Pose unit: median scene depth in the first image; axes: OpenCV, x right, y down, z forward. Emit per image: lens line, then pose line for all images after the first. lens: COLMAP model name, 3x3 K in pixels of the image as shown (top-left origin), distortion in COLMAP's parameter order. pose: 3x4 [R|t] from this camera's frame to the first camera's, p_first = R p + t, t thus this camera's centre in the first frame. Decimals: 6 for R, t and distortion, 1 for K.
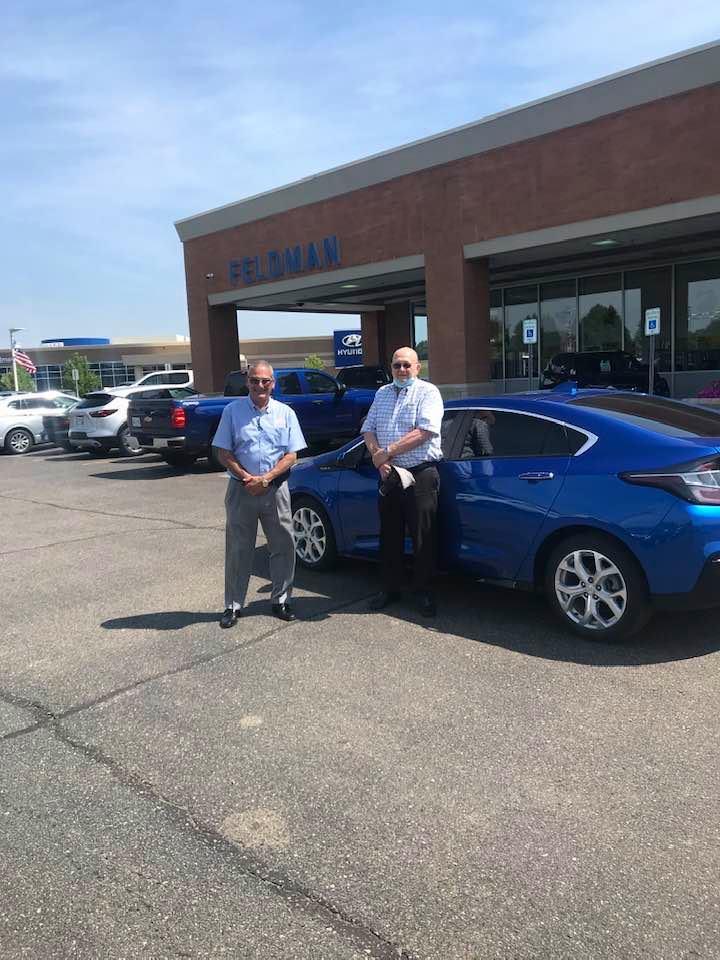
lens RADIAL K [[789.4, 0, 379.0], [0, 789.4, 482.0], [0, 0, 1]] dist [0.027948, -0.012559]
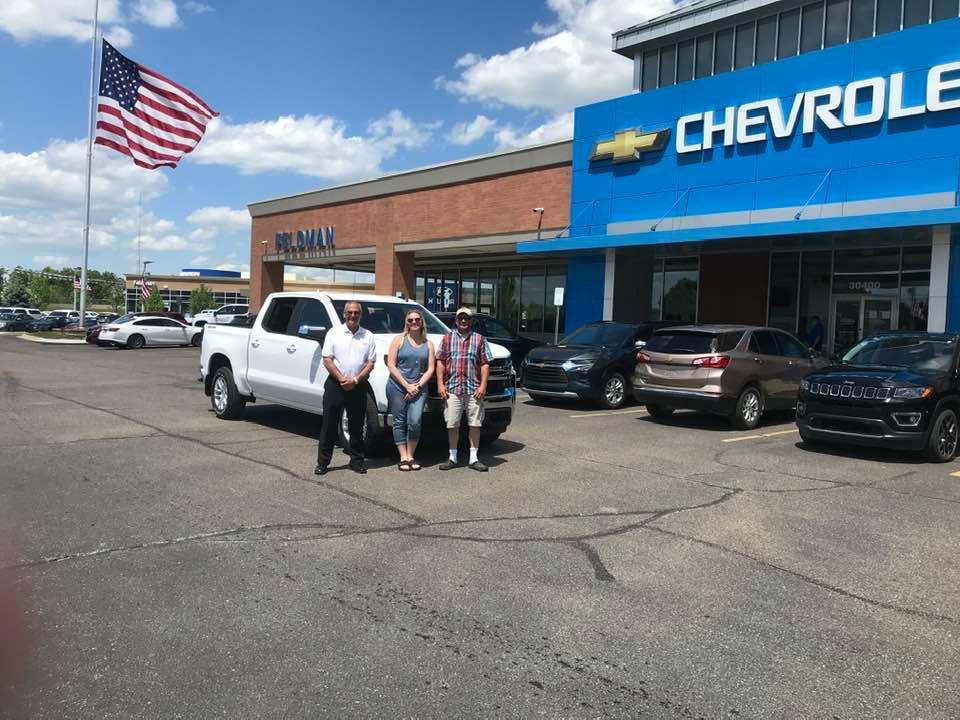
lens RADIAL K [[800.5, 0, 508.4], [0, 800.5, 360.7], [0, 0, 1]] dist [0.033759, -0.002244]
pose [[0.995762, 0.085560, -0.033713, 0.349370], [-0.088211, 0.992283, -0.087139, 0.051003], [0.025997, 0.089744, 0.995626, -0.505823]]
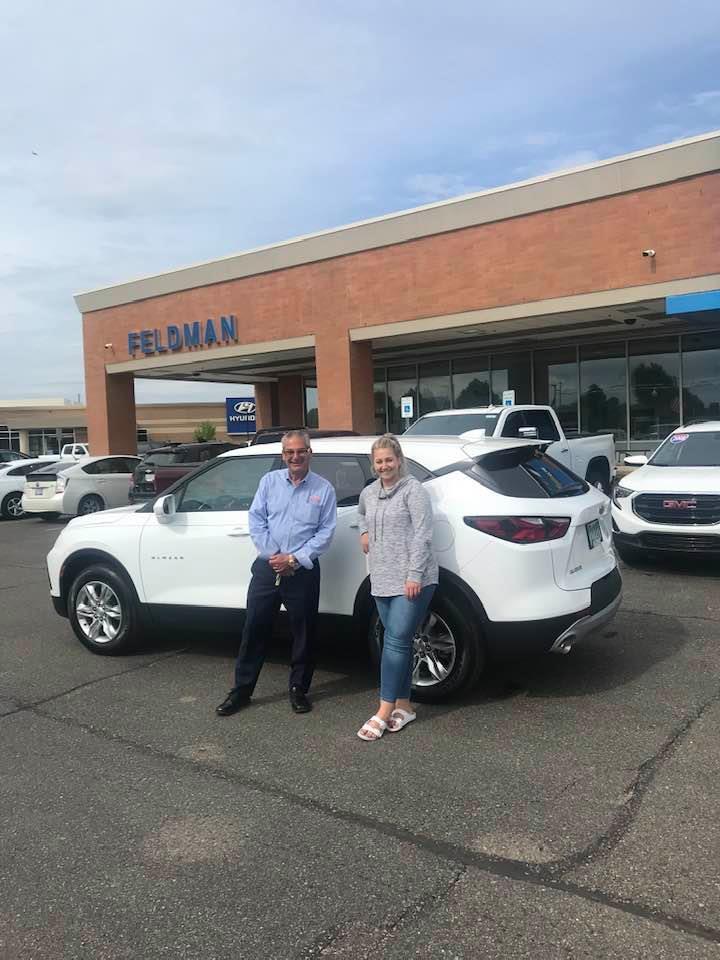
lens RADIAL K [[779.2, 0, 384.5], [0, 779.2, 498.5], [0, 0, 1]] dist [0.036116, -0.011838]
pose [[0.989271, 0.002811, 0.146068, -0.004250], [0.006141, 0.998131, -0.060798, 0.007270], [-0.145966, 0.061042, 0.987405, -0.072069]]
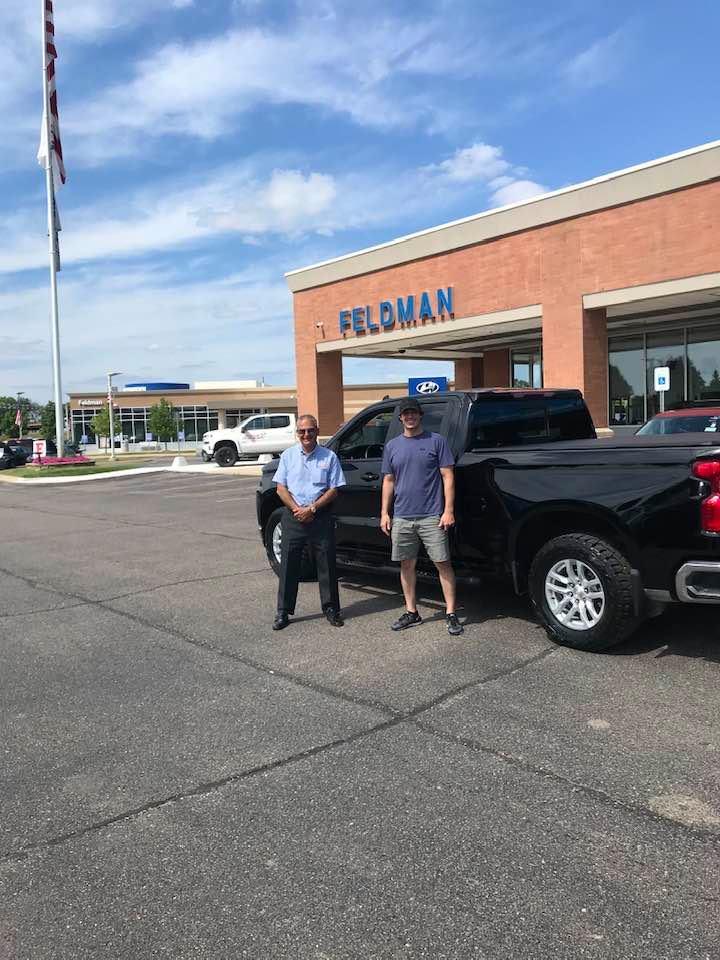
lens RADIAL K [[789.4, 0, 379.0], [0, 789.4, 482.0], [0, 0, 1]] dist [0.027948, -0.012559]
pose [[0.997504, 0.018361, -0.068180, -0.070163], [-0.022307, 0.998092, -0.057580, 0.006567], [0.066992, 0.058958, 0.996010, -0.024135]]
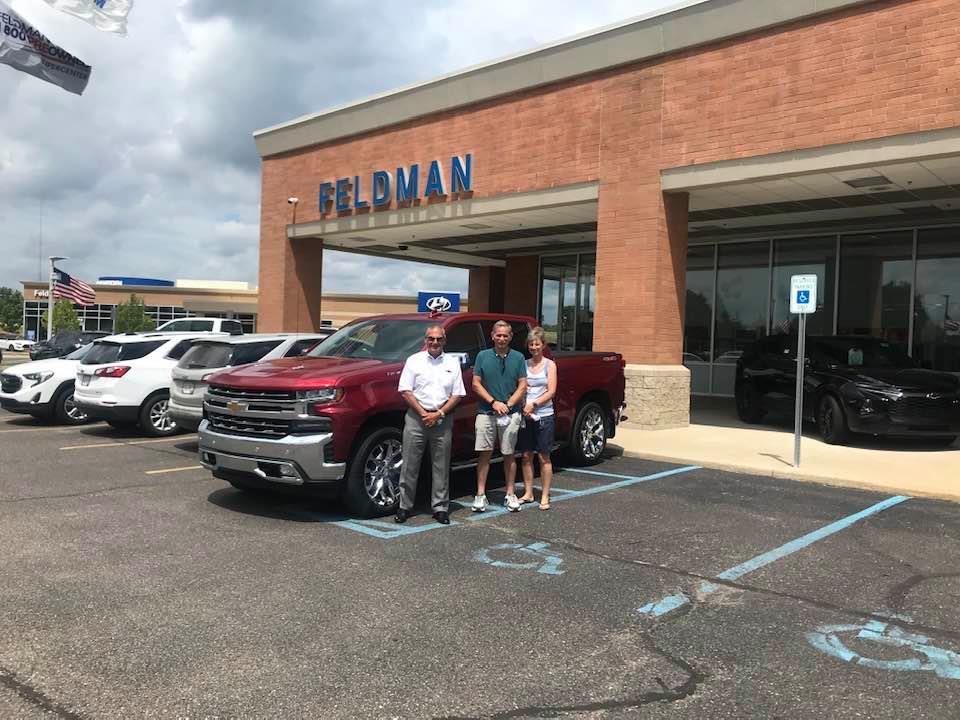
lens RADIAL K [[779.2, 0, 480.3], [0, 779.2, 371.6], [0, 0, 1]] dist [0.036116, -0.011838]
pose [[0.995842, 0.078068, 0.046938, -0.061299], [-0.073032, 0.992222, -0.100811, -0.033489], [-0.054443, 0.096964, 0.993798, 0.280441]]
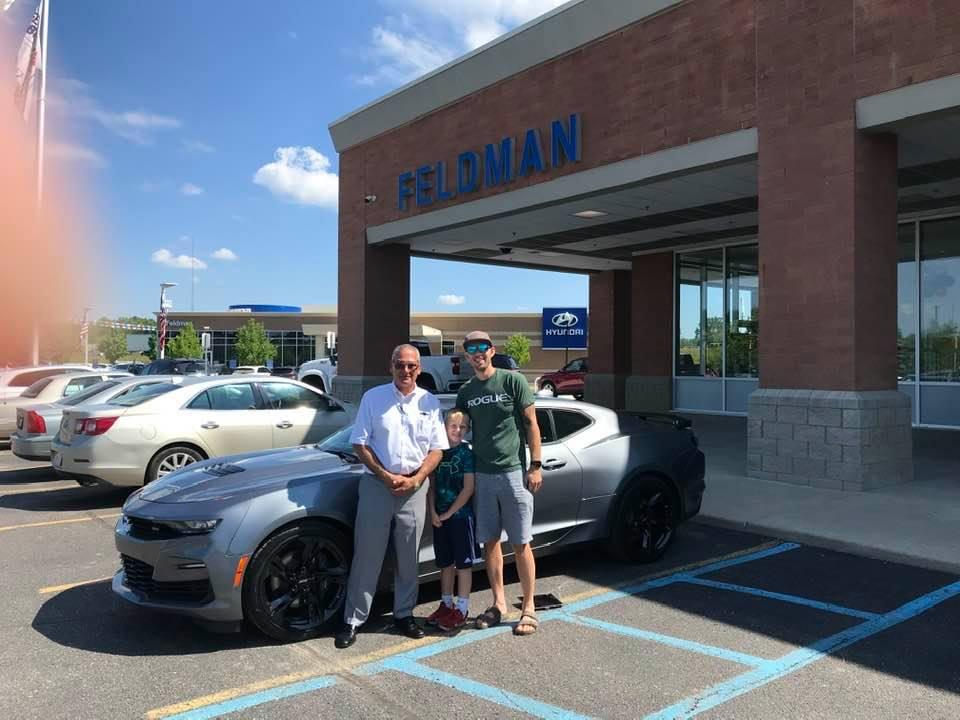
lens RADIAL K [[789.4, 0, 480.0], [0, 789.4, 360.0], [0, 0, 1]] dist [0.027948, -0.012559]
pose [[0.990549, 0.054243, -0.125978, -0.039646], [-0.070368, 0.989365, -0.127296, -0.059113], [0.117734, 0.134958, 0.983832, 0.445343]]
